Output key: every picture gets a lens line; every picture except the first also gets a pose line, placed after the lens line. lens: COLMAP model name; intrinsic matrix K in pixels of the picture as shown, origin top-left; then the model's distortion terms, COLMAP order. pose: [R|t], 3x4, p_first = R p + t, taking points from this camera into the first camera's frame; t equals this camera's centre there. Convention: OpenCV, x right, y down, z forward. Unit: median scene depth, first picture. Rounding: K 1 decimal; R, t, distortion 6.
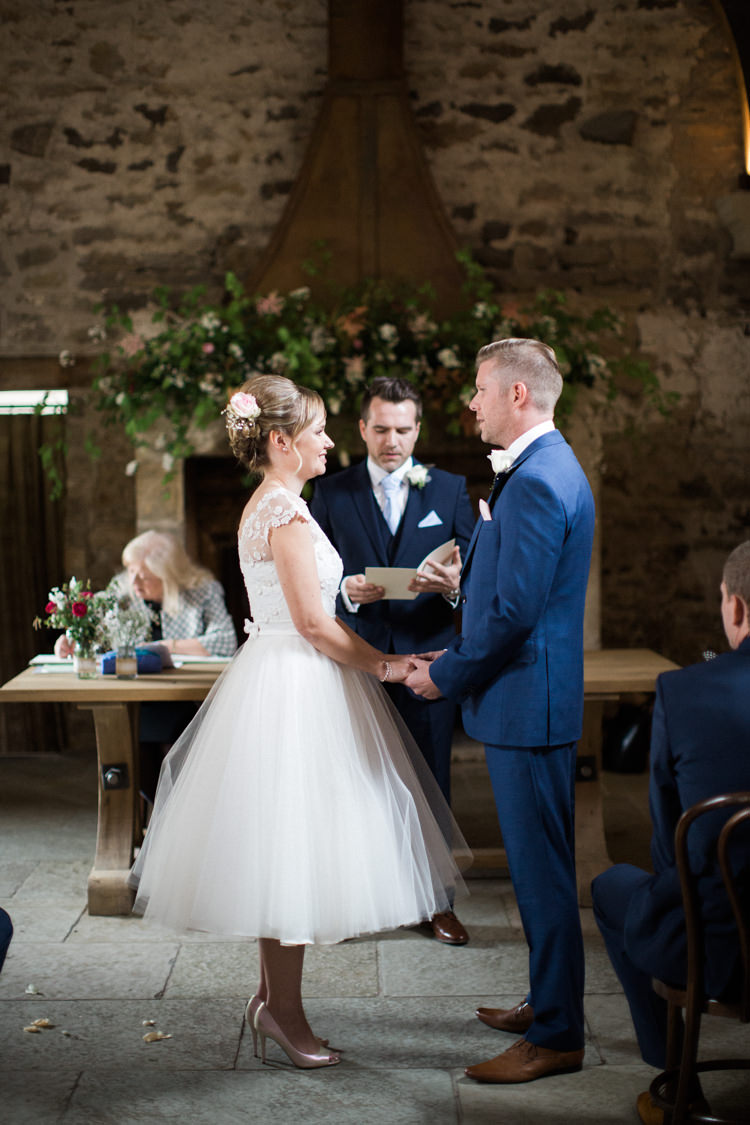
lens RADIAL K [[1644.9, 0, 383.2], [0, 1644.9, 535.9], [0, 0, 1]] dist [-0.130474, 0.000000]
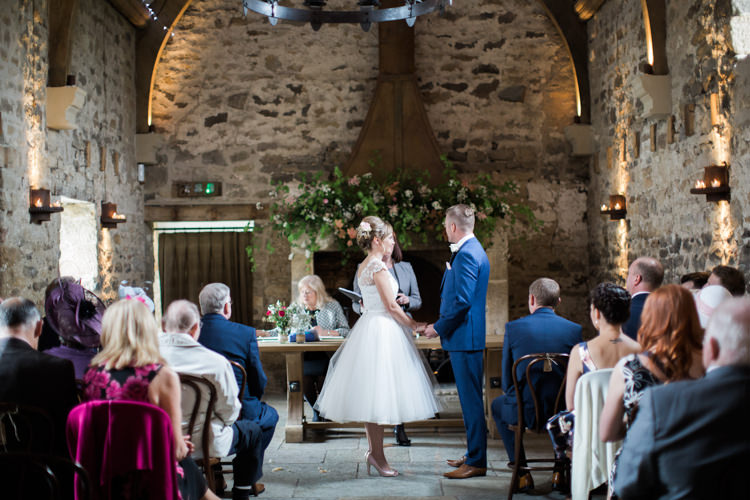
lens RADIAL K [[1059.6, 0, 372.7], [0, 1059.6, 243.7], [0, 0, 1]] dist [-0.207496, 0.000000]
pose [[0.999749, -0.004207, -0.021997, -0.012442], [0.002835, 0.998070, -0.062038, 0.025111], [0.022216, 0.061960, 0.997831, -0.344056]]
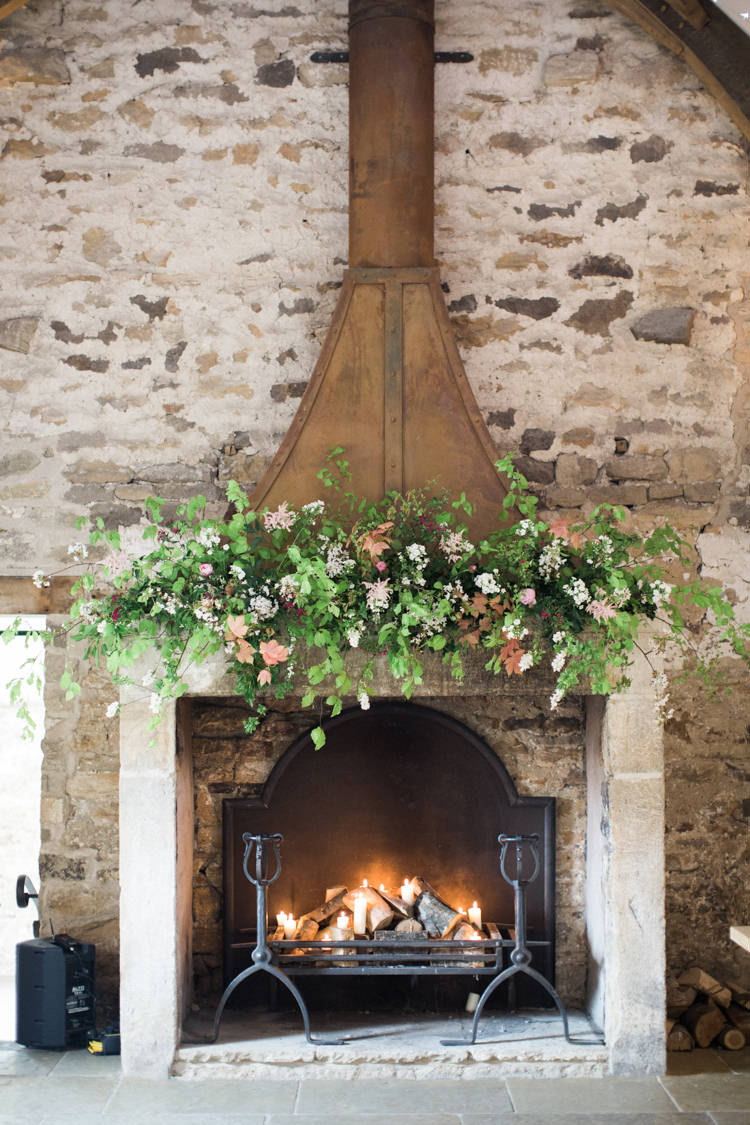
lens RADIAL K [[1607.4, 0, 377.8], [0, 1607.4, 568.8], [0, 0, 1]] dist [-0.159467, 0.000000]
pose [[0.999924, 0.007326, -0.009945, -0.007965], [-0.008449, 0.992962, -0.118134, -0.014746], [0.009010, 0.118209, 0.992948, 0.151281]]
